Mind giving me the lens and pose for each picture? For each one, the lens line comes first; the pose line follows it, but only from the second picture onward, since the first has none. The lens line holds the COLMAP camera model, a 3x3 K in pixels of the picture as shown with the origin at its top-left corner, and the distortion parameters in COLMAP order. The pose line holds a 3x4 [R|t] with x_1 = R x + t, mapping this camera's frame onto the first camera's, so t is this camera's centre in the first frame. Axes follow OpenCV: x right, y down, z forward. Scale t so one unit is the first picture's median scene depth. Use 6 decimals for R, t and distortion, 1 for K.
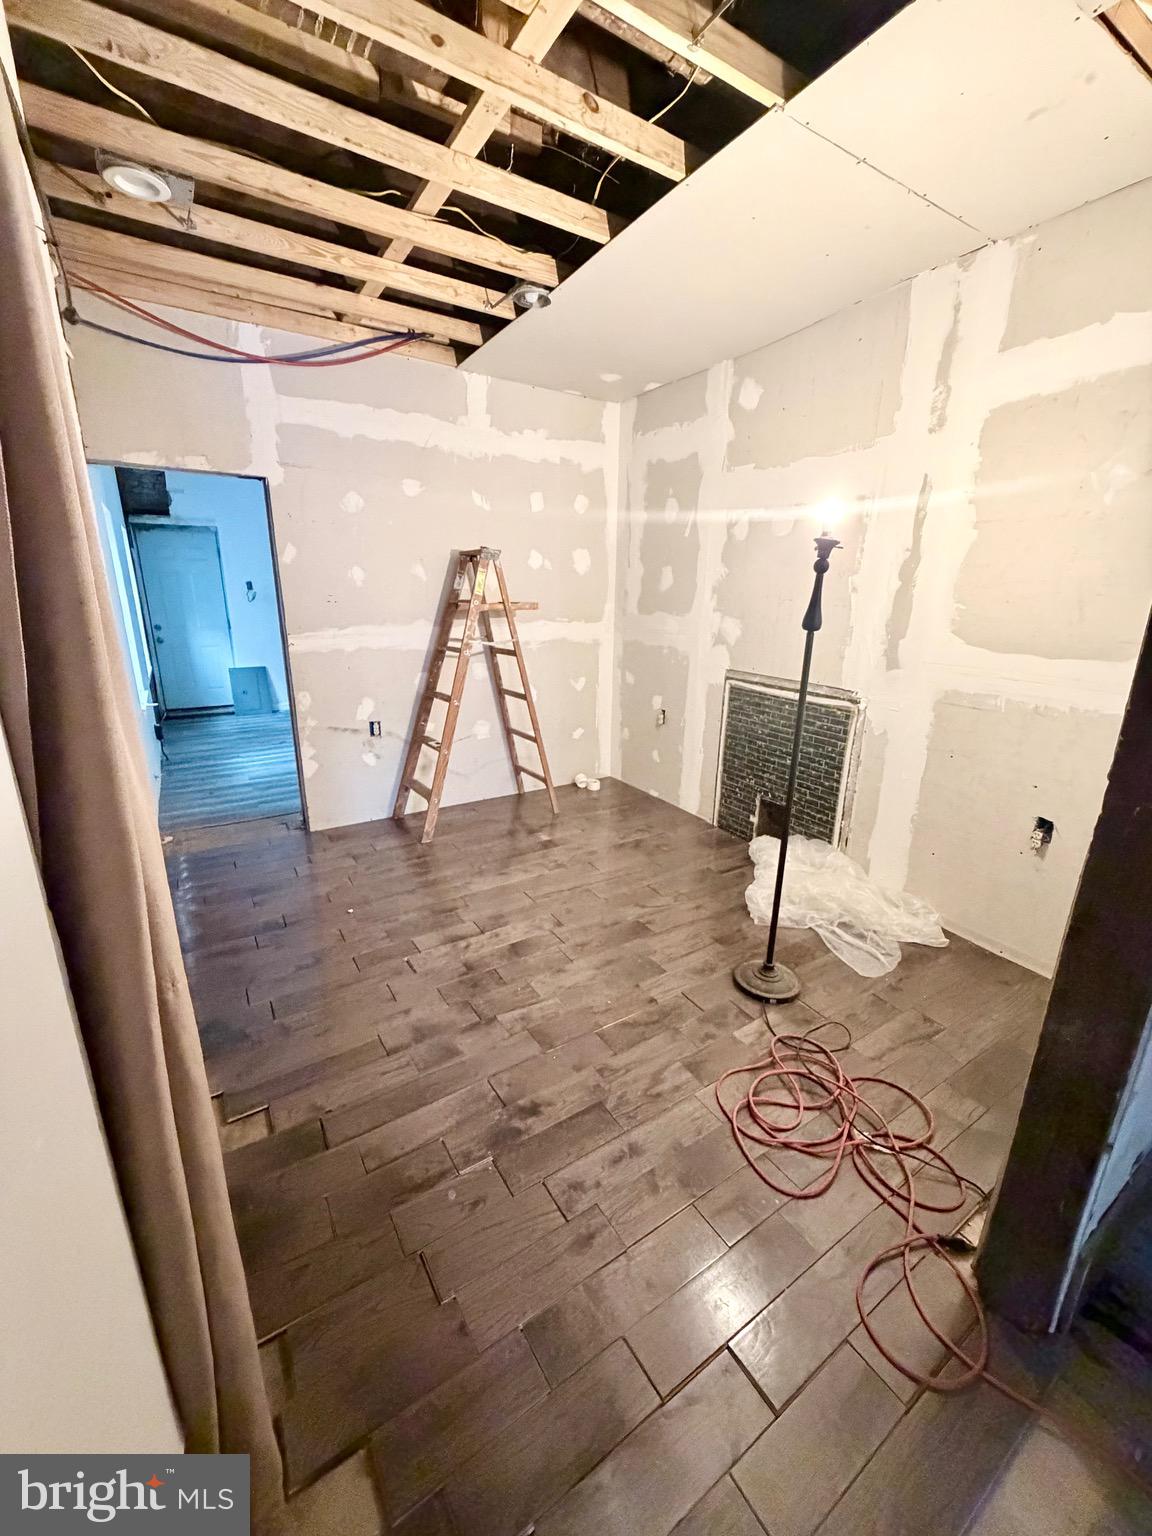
lens RADIAL K [[618.2, 0, 576.0], [0, 618.2, 768.0], [0, 0, 1]] dist [-0.000645, -0.000039]
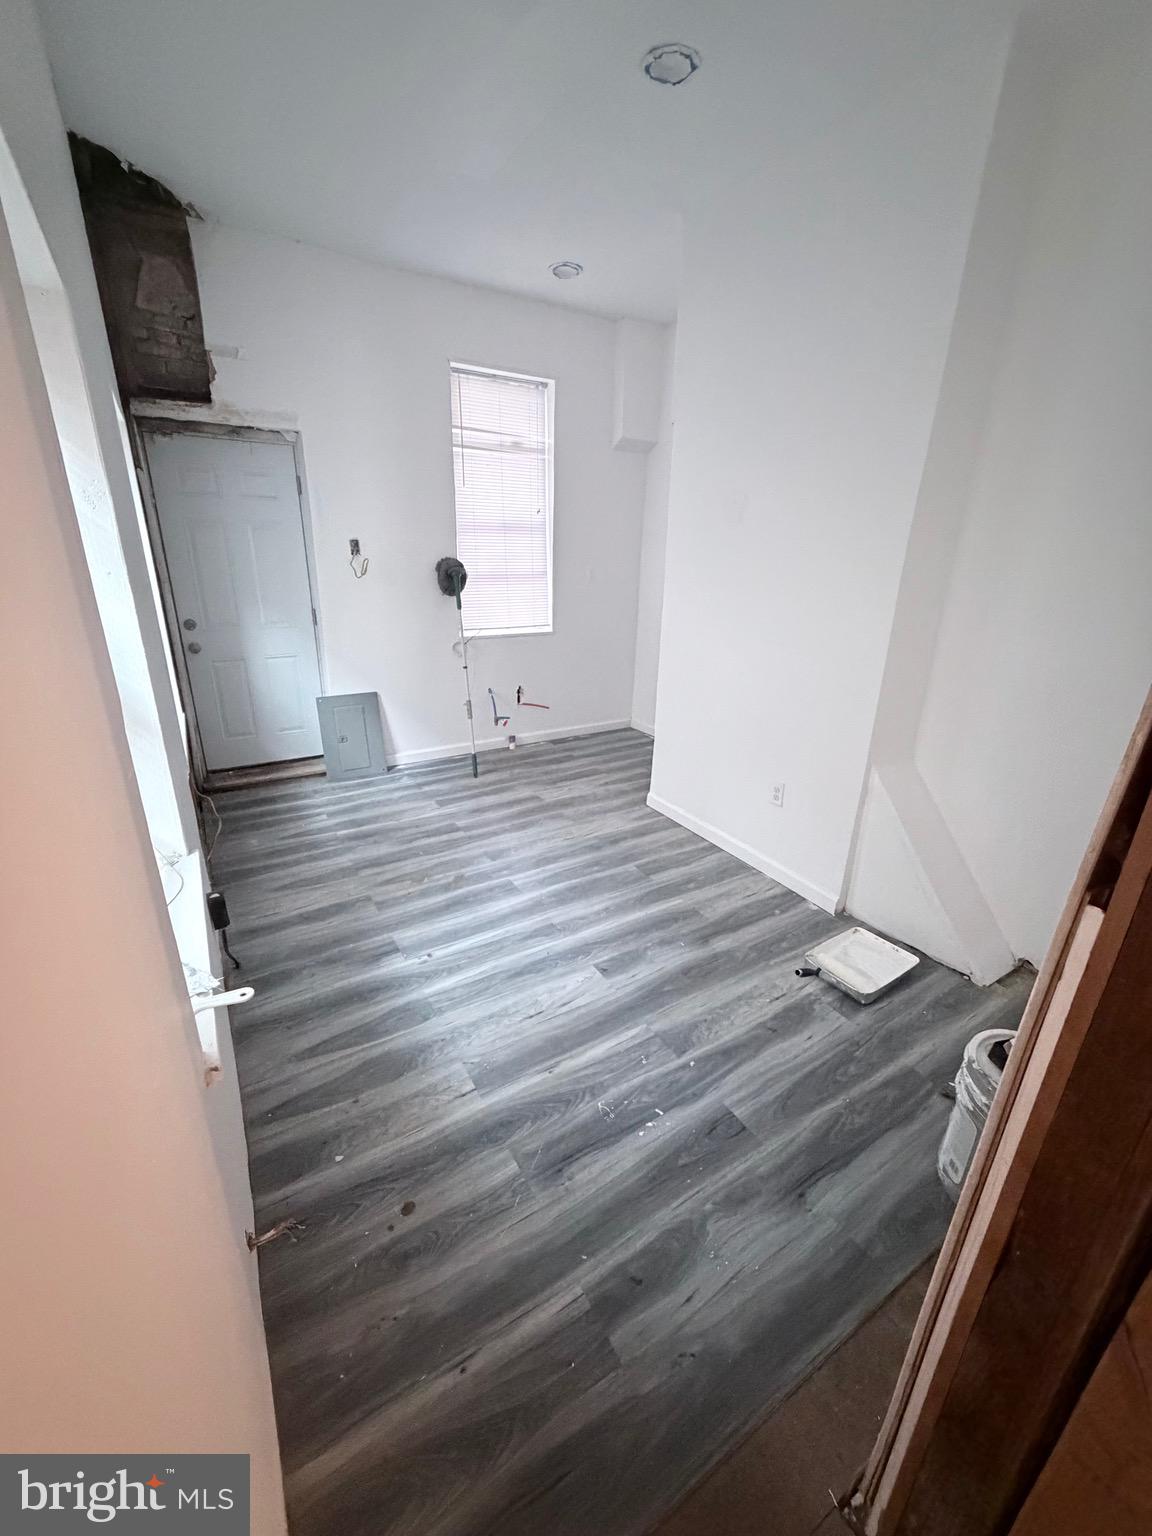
lens RADIAL K [[626.3, 0, 576.0], [0, 626.3, 768.0], [0, 0, 1]] dist [-0.000711, -0.000070]
pose [[0.999810, 0.015411, -0.011946, -0.354750], [-0.014523, 0.997359, 0.071157, -0.157126], [0.013012, -0.070970, 0.997394, 0.482363]]
